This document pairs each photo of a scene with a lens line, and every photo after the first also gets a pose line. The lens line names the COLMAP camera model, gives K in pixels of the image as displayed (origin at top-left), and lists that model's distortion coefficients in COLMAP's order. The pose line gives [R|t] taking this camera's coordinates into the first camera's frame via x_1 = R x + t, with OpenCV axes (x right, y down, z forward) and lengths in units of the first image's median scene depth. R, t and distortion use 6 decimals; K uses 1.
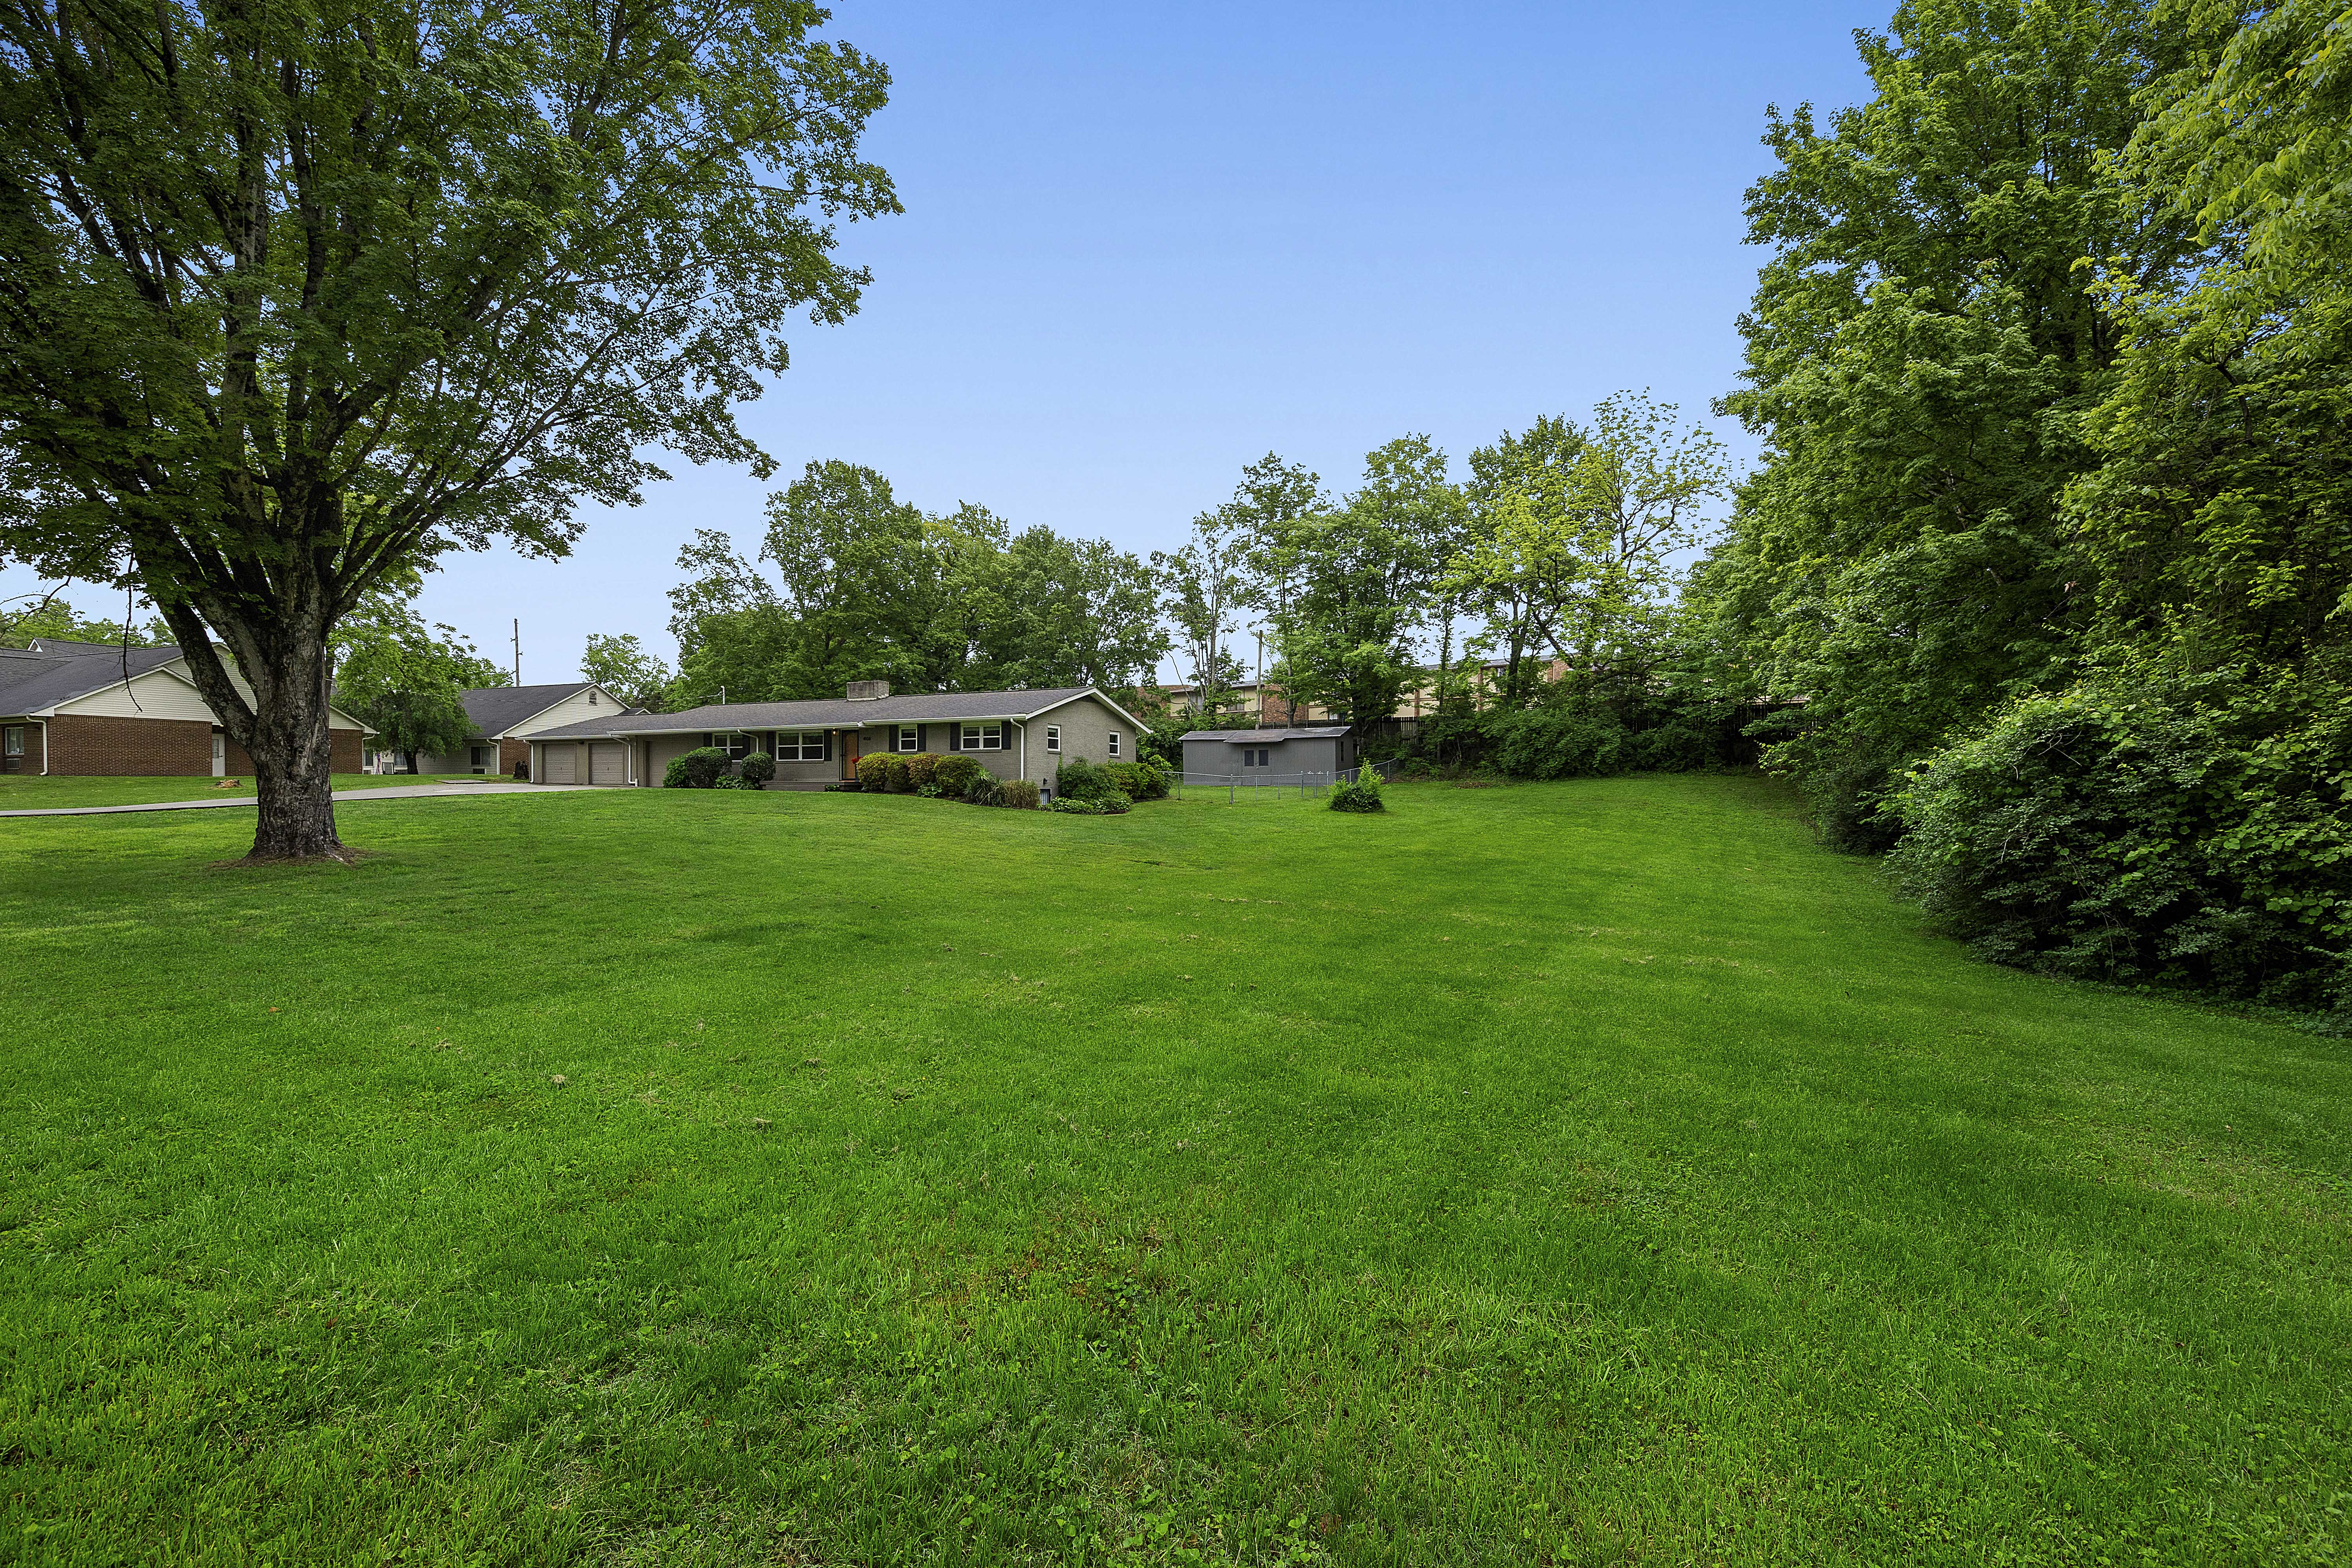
lens RADIAL K [[1012.3, 0, 1176.0], [0, 1012.3, 784.0], [0, 0, 1]] dist [-0.000560, -0.000157]
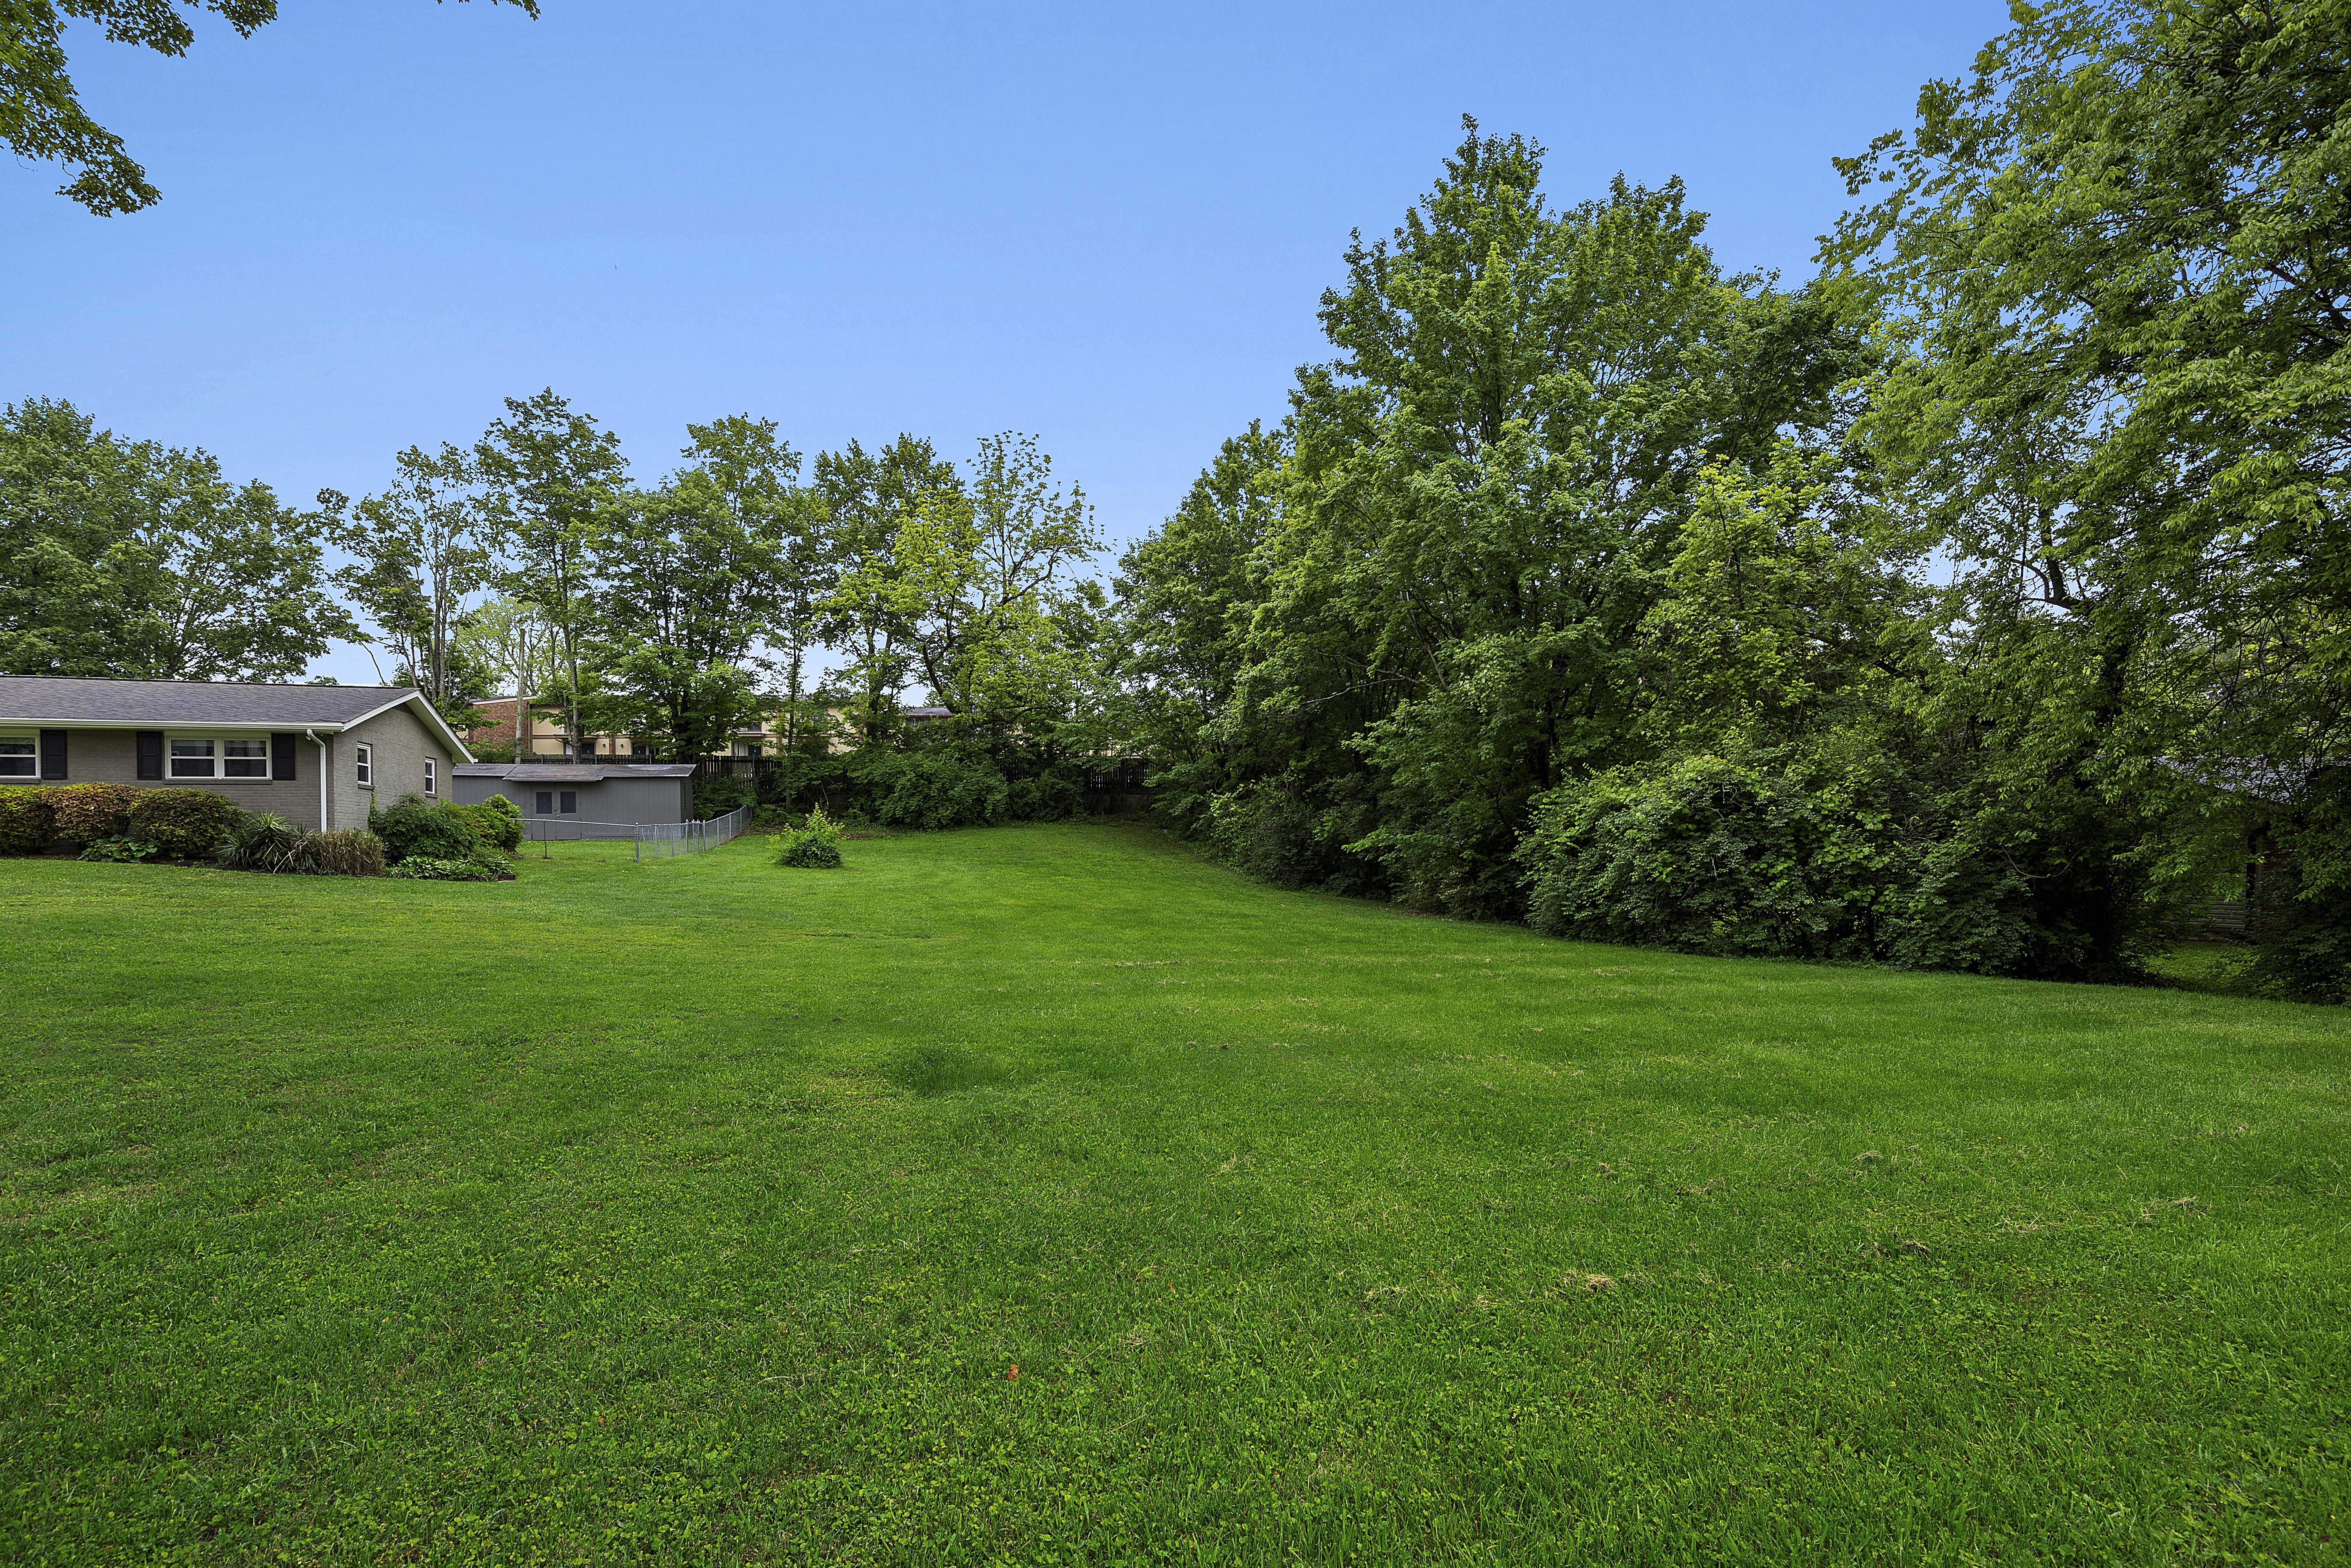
lens RADIAL K [[1106.1, 0, 1223.0], [0, 1106.1, 845.9], [0, 0, 1]] dist [0.001489, 0.000182]
pose [[0.702878, -0.014212, 0.711168, -0.157159], [0.010010, 0.999899, 0.010089, 0.002524], [-0.711240, 0.000027, 0.702949, 0.089736]]
